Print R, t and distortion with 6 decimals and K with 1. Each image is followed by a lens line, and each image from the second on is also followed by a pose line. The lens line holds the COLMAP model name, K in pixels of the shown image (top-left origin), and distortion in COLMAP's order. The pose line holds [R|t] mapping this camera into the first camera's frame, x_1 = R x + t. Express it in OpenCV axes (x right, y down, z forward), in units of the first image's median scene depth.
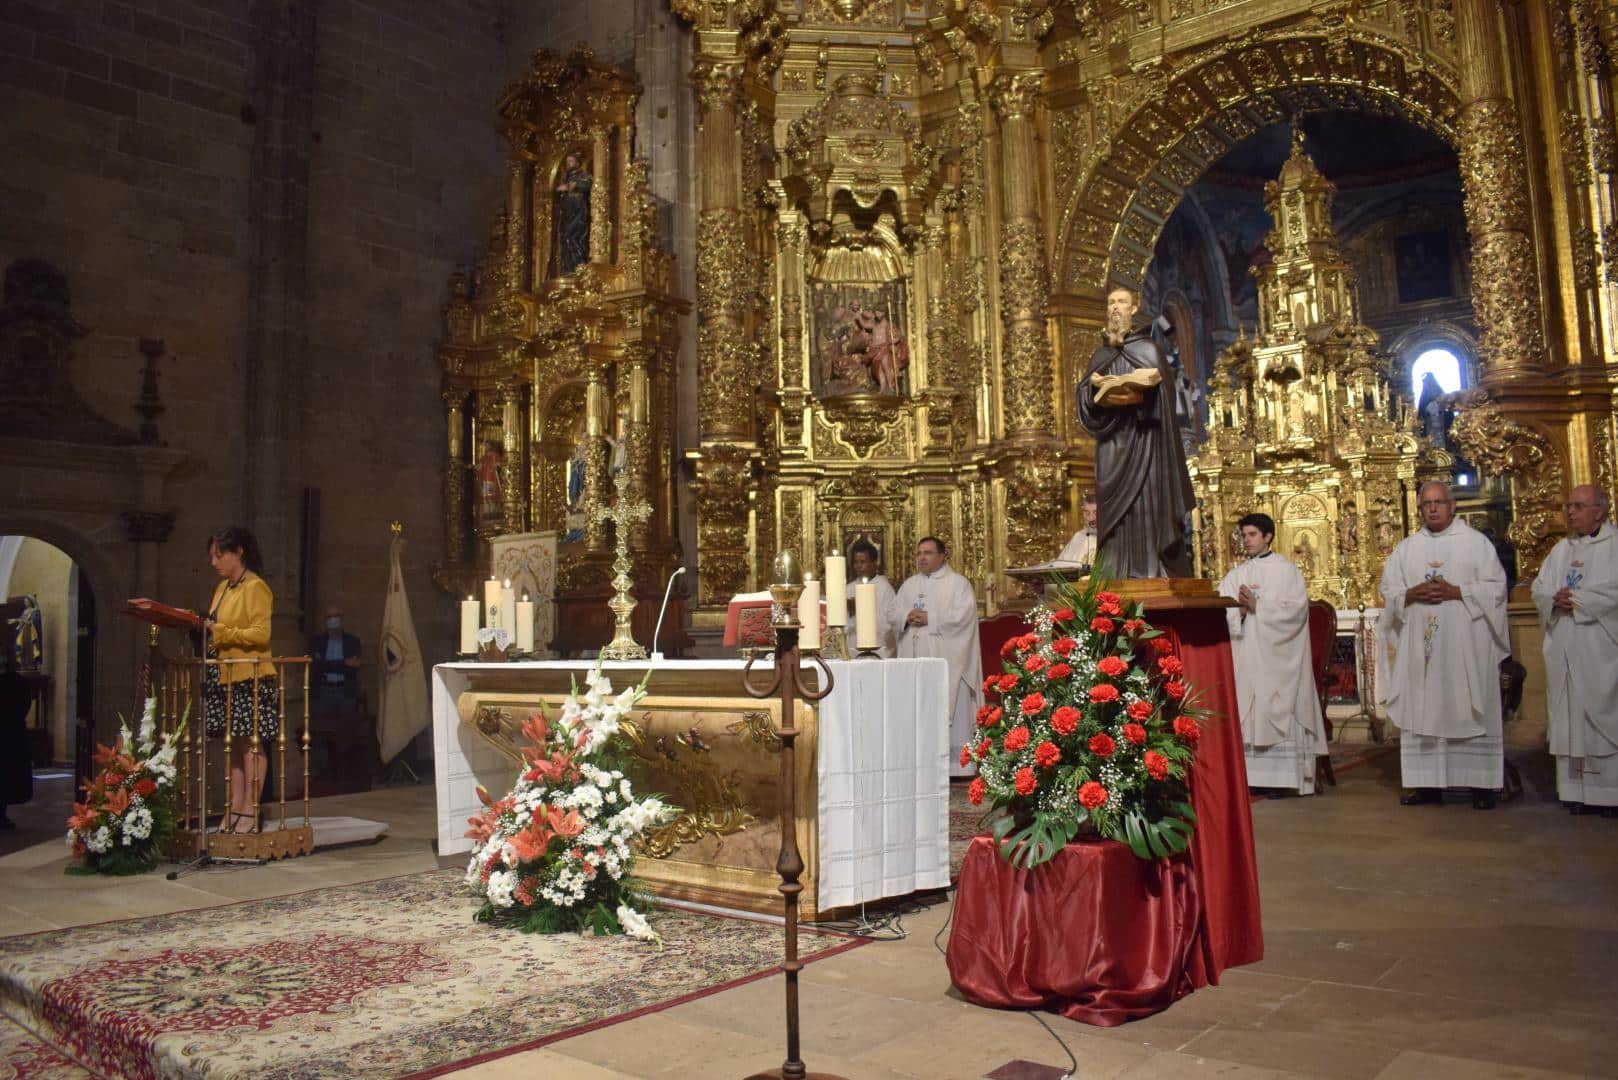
lens RADIAL K [[1270.5, 0, 809.0], [0, 1270.5, 540.0], [0, 0, 1]] dist [-0.092740, 0.006904]
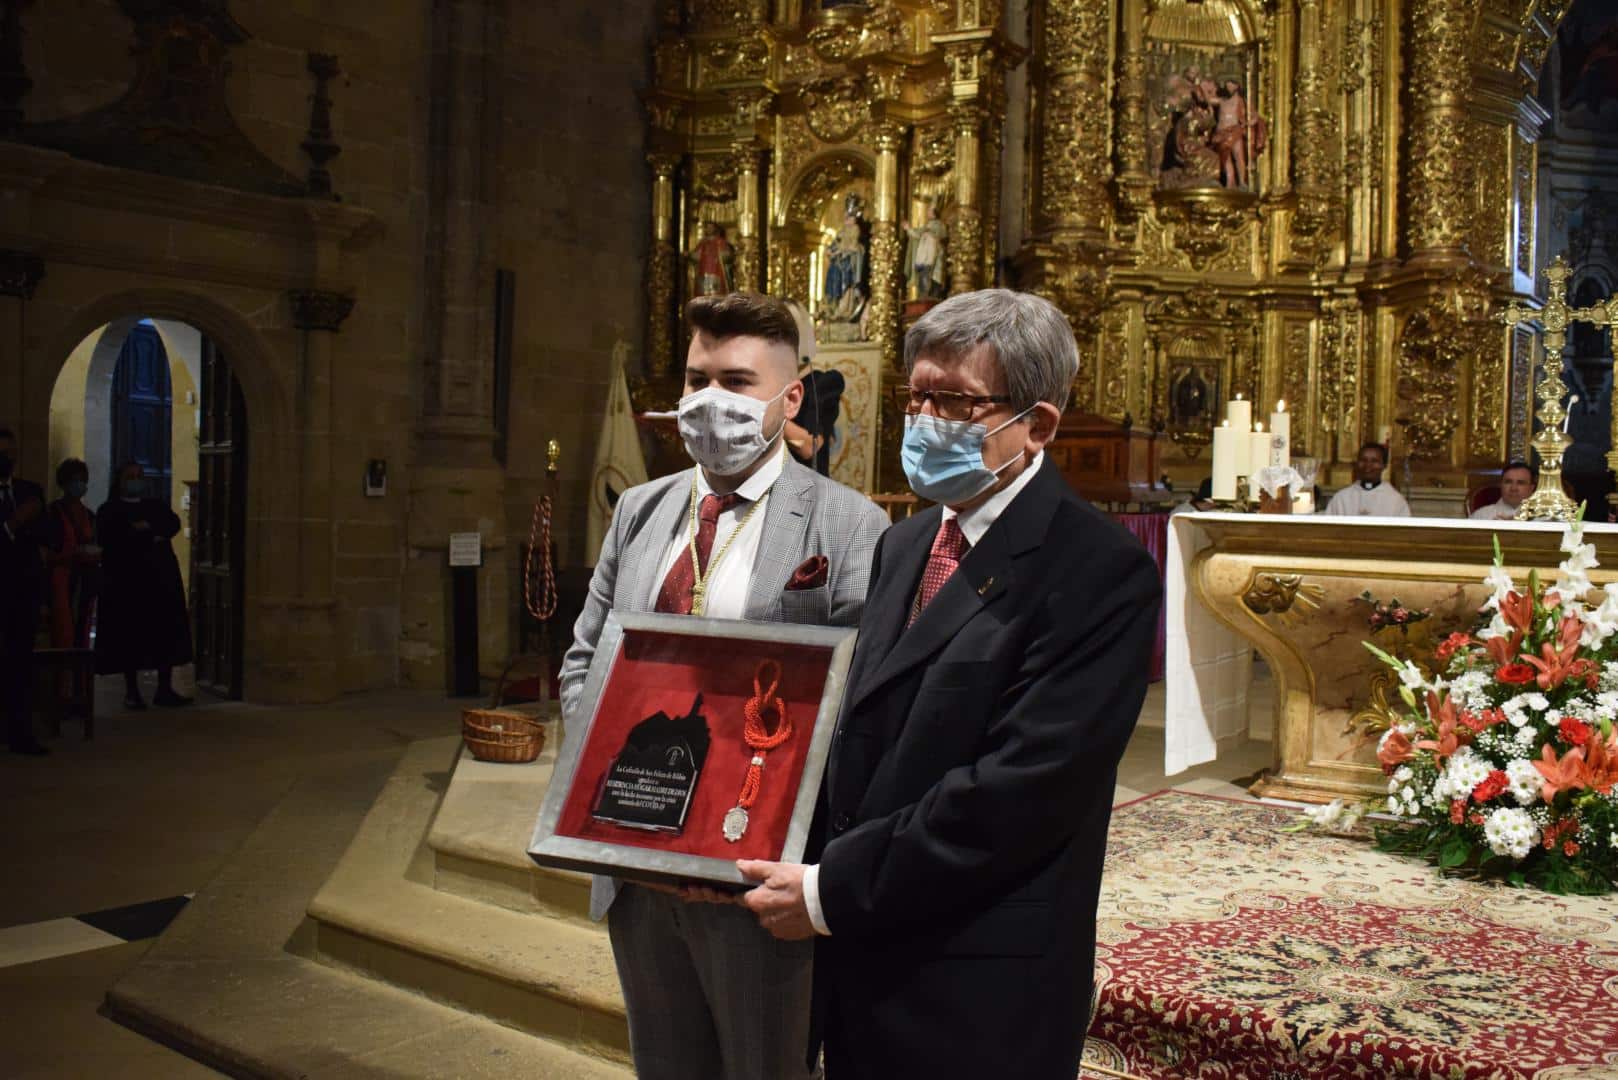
lens RADIAL K [[1520.9, 0, 809.0], [0, 1520.9, 540.0], [0, 0, 1]] dist [-0.085577, 0.005828]
pose [[0.997935, 0.044110, 0.046701, -0.249031], [-0.048825, 0.993254, 0.105176, 0.015246], [-0.041747, -0.107239, 0.993356, 0.069028]]
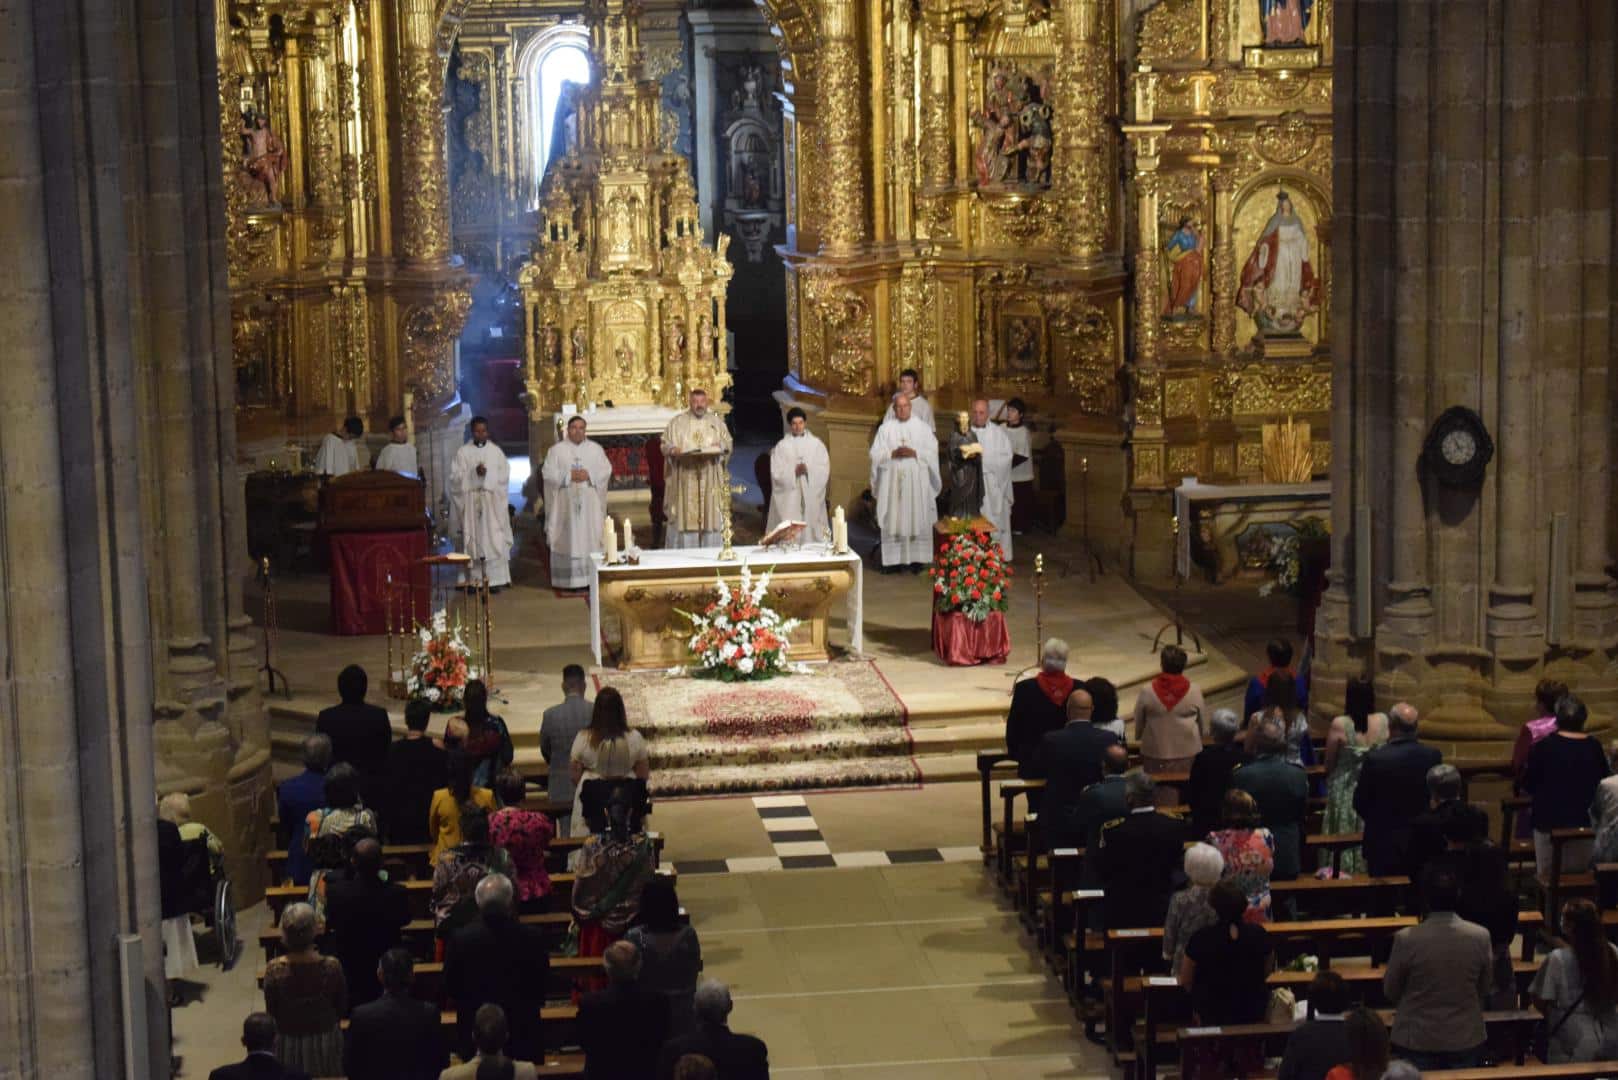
lens RADIAL K [[3671.9, 0, 809.0], [0, 3671.9, 540.0], [0, 0, 1]] dist [0.034459, 0.330268]
pose [[0.676428, -0.113834, 0.727659, -1.843513], [-0.052335, 0.978057, 0.201656, -0.481546], [-0.734647, -0.174488, 0.655628, -1.271589]]
